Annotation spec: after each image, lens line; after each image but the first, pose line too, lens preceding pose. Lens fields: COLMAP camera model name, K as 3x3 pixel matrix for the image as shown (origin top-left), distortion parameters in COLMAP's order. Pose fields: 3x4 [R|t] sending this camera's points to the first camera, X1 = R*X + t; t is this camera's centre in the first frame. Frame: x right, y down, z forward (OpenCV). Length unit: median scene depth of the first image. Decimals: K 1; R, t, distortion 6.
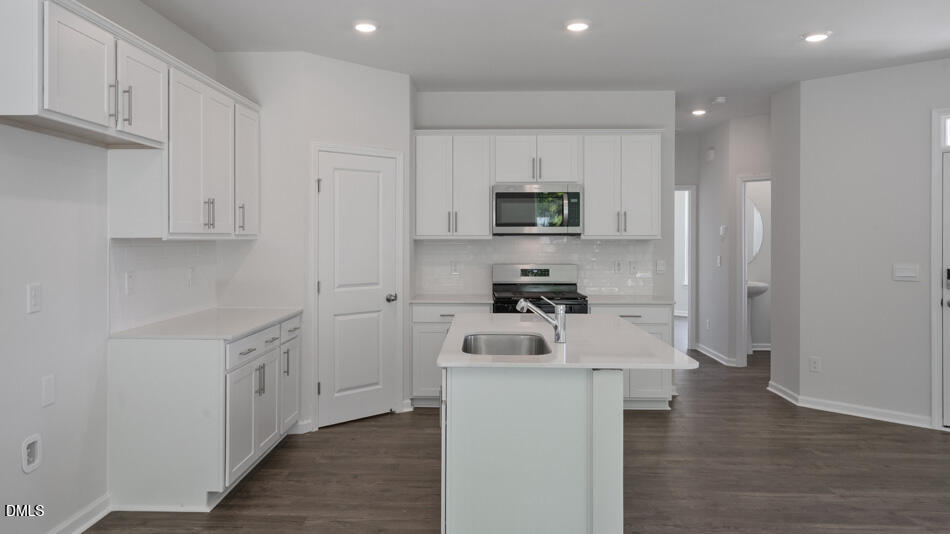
lens RADIAL K [[672.2, 0, 465.8], [0, 672.2, 245.1], [0, 0, 1]] dist [0.027087, 0.000435]
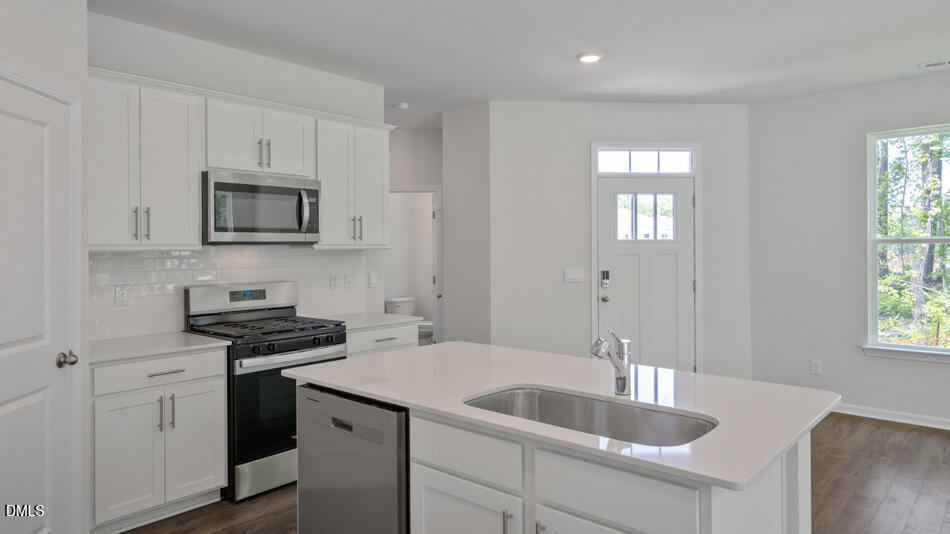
lens RADIAL K [[616.9, 0, 472.0], [0, 616.9, 250.7], [0, 0, 1]] dist [0.048847, 0.000426]
pose [[0.642057, -0.007768, 0.766618, -0.282760], [0.015158, 0.999882, -0.002564, -0.002520], [-0.766507, 0.013266, 0.642098, 0.409308]]
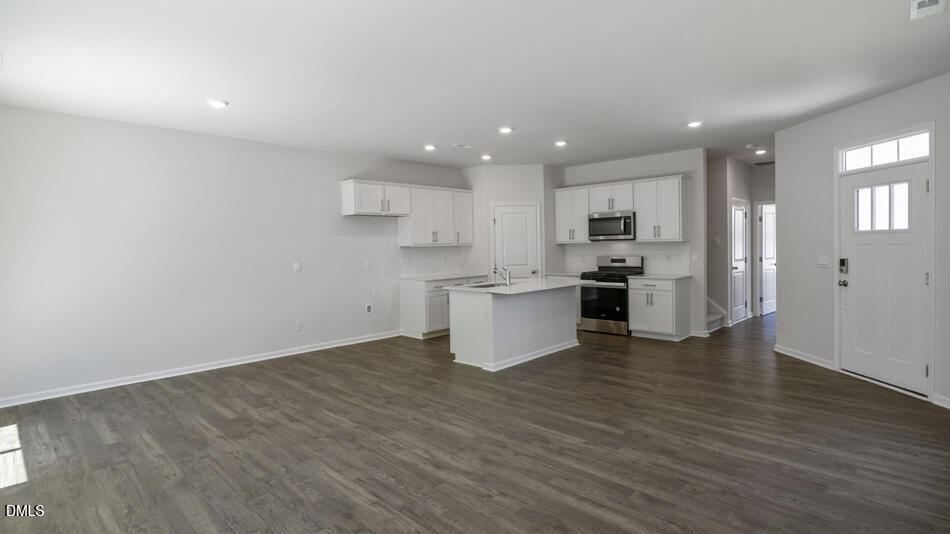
lens RADIAL K [[462.2, 0, 475.0], [0, 462.2, 267.0], [0, 0, 1]] dist [0.003835, 0.000220]
pose [[0.746398, 0.015766, -0.665313, 0.702935], [0.014404, 0.999102, 0.039835, 0.002511], [0.665344, -0.039316, 0.745501, -0.206353]]
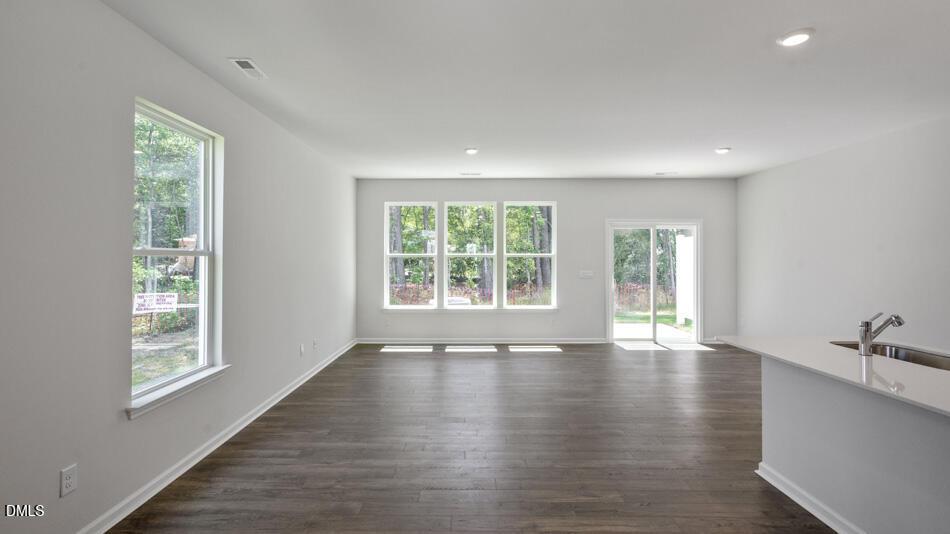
lens RADIAL K [[431.7, 0, 473.2], [0, 431.7, 248.6], [0, 0, 1]] dist [0.001043, 0.000691]
pose [[-0.998466, -0.004847, -0.055152, 0.491773], [-0.004123, 0.999904, -0.013234, -0.009738], [0.055211, -0.012987, -0.998390, 0.987409]]
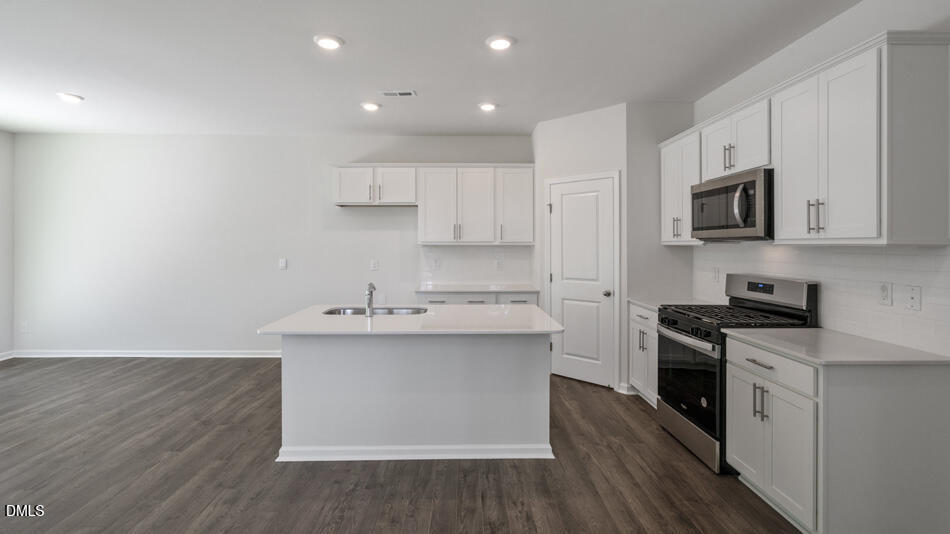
lens RADIAL K [[431.7, 0, 473.2], [0, 431.7, 248.6], [0, 0, 1]] dist [0.001043, 0.000691]
pose [[0.058305, 0.008627, -0.998262, 0.635410], [-0.009915, 0.999918, 0.008063, -0.005693], [0.998250, 0.009428, 0.058386, 0.694230]]
